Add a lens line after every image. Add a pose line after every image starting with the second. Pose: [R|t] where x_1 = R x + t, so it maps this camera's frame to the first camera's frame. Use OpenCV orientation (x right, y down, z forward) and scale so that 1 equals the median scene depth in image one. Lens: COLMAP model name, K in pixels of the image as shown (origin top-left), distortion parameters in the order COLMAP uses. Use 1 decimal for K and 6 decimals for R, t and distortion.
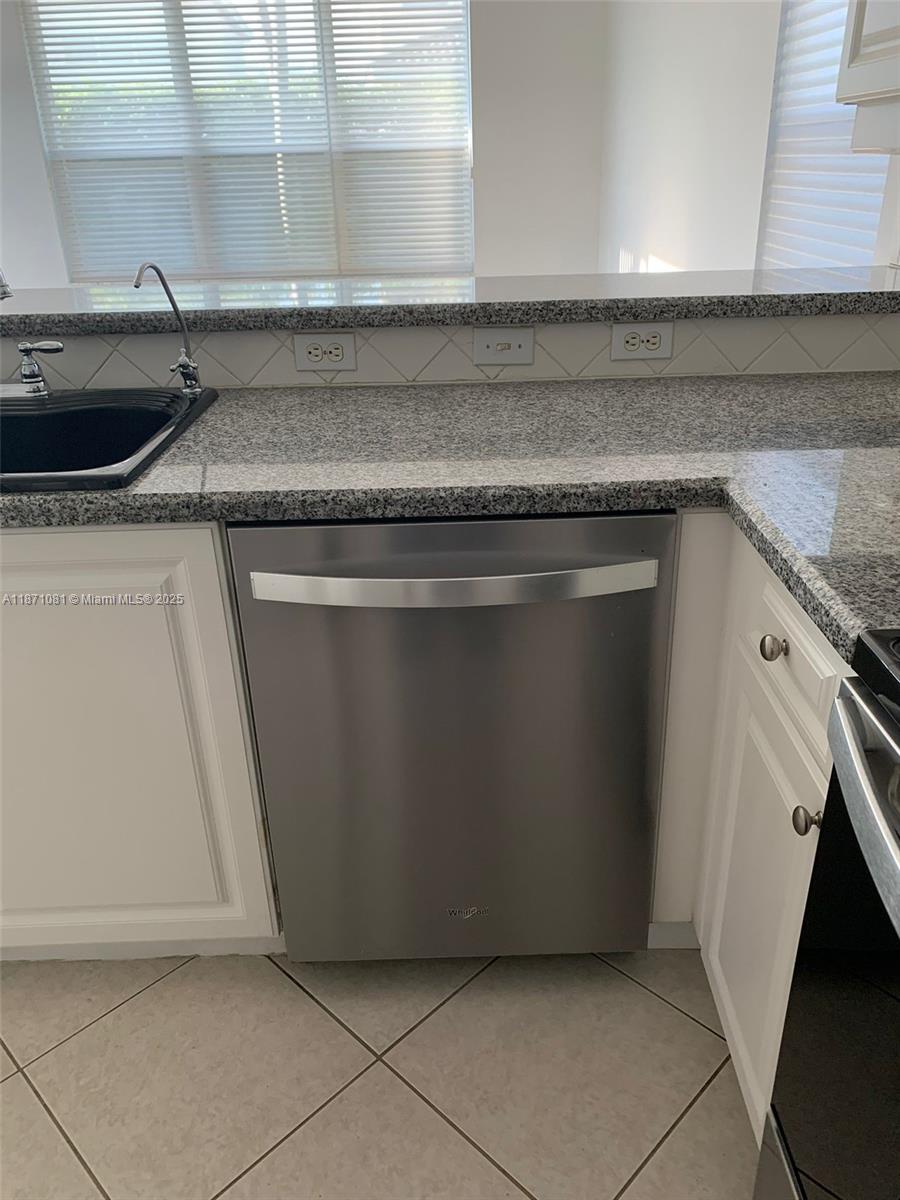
lens RADIAL K [[914.8, 0, 452.5], [0, 914.8, 590.2], [0, 0, 1]] dist [0.061729, -0.088323]
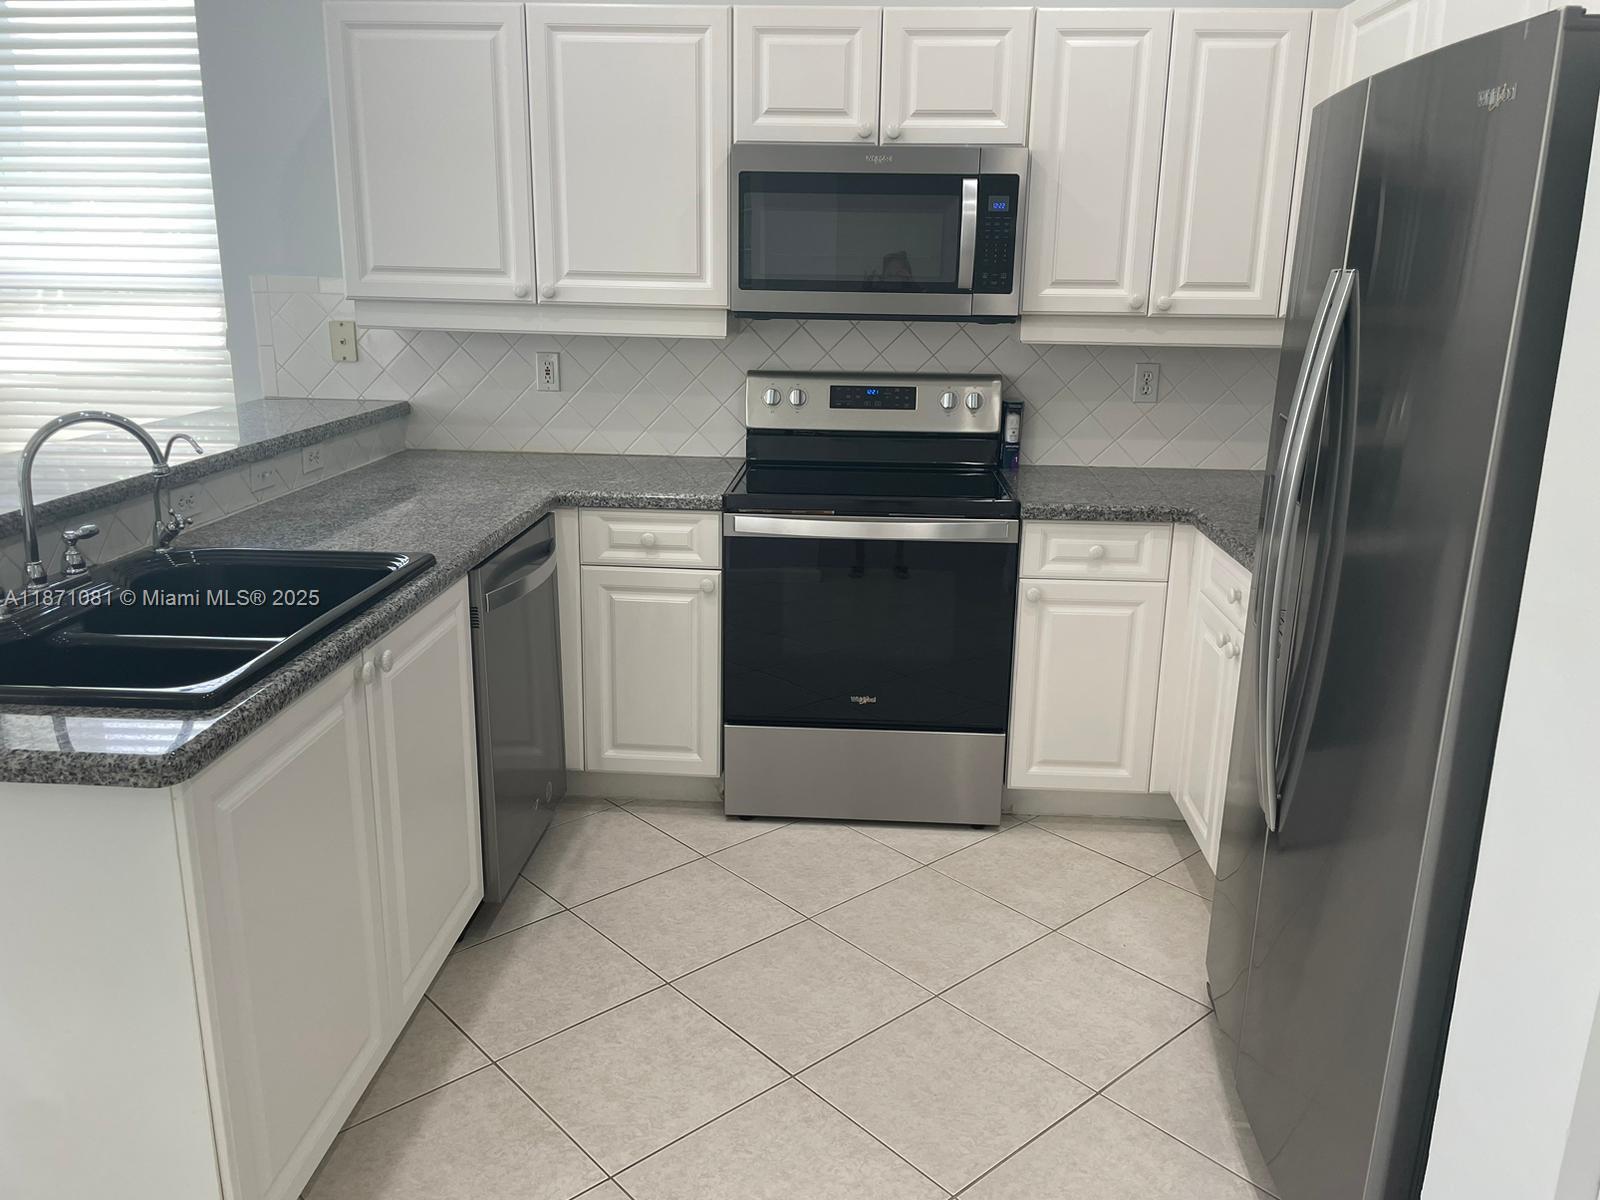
lens RADIAL K [[1219.8, 0, 808.4], [0, 1219.8, 605.9], [0, 0, 1]] dist [0.061729, -0.088323]
pose [[0.064899, -0.238870, 0.968880, -1.649522], [0.404929, 0.893701, 0.193211, -0.136854], [-0.912042, 0.379789, 0.154726, 0.141122]]
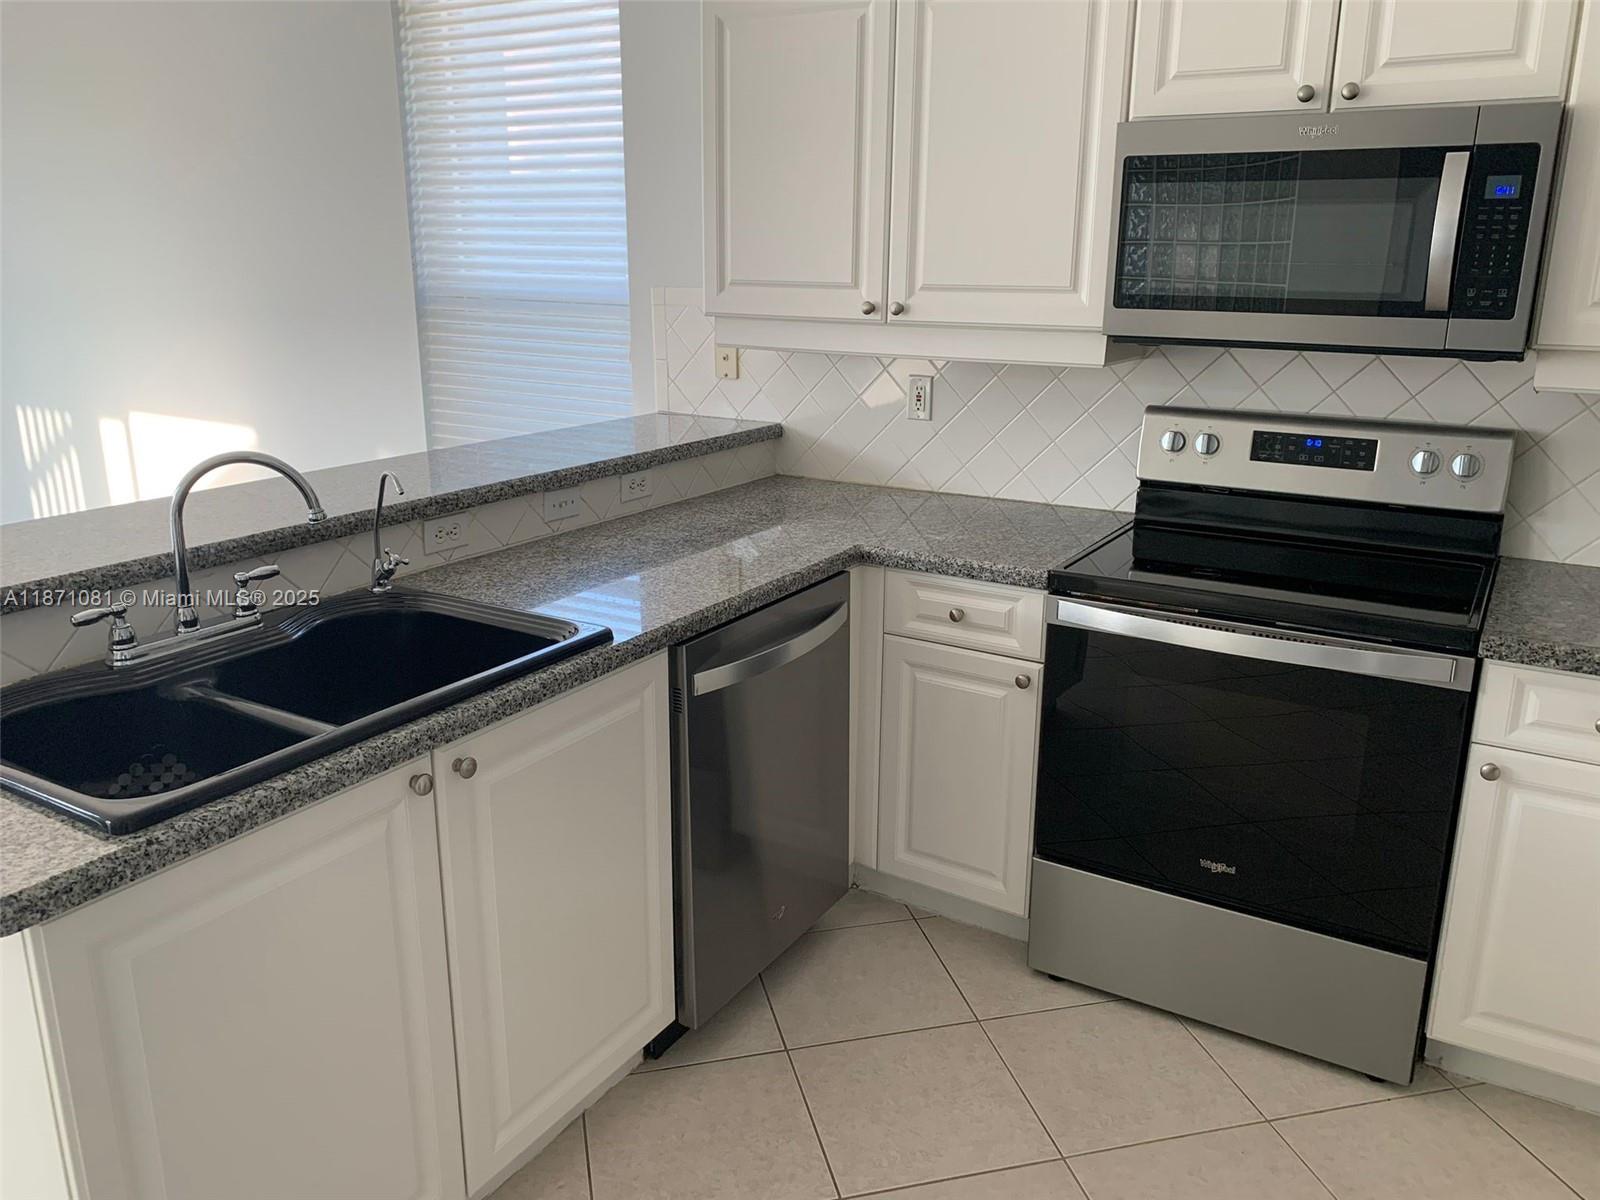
lens RADIAL K [[1219.8, 0, 806.4], [0, 1219.8, 576.9], [0, 0, 1]] dist [0.061729, -0.088323]
pose [[0.529516, -0.193191, 0.826009, -1.165009], [0.341780, 0.939780, 0.000701, -0.073983], [-0.776402, 0.281942, 0.563657, -0.115311]]
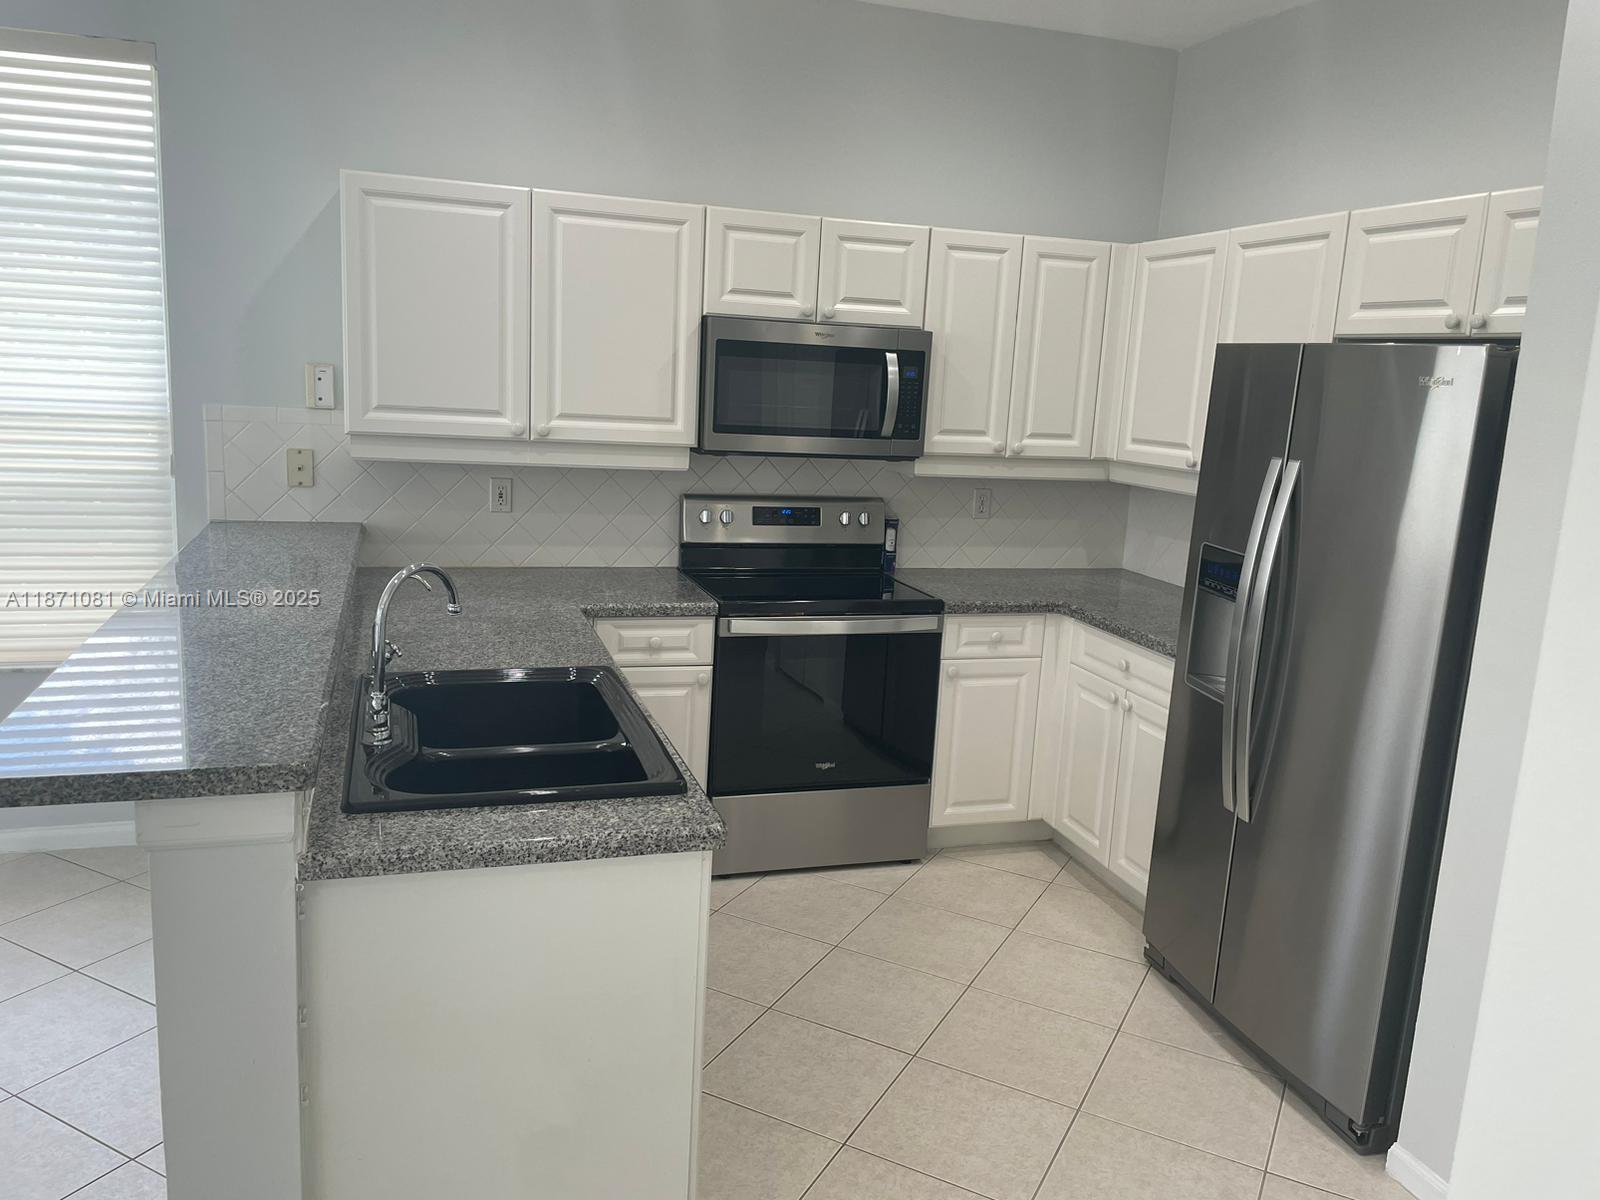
lens RADIAL K [[1219.8, 0, 792.1], [0, 1219.8, 607.1], [0, 0, 1]] dist [0.061729, -0.088323]
pose [[-0.290987, -0.174767, 0.940629, -1.958788], [0.362191, 0.889874, 0.277382, -0.552176], [-0.885519, 0.421402, -0.195643, 0.816217]]
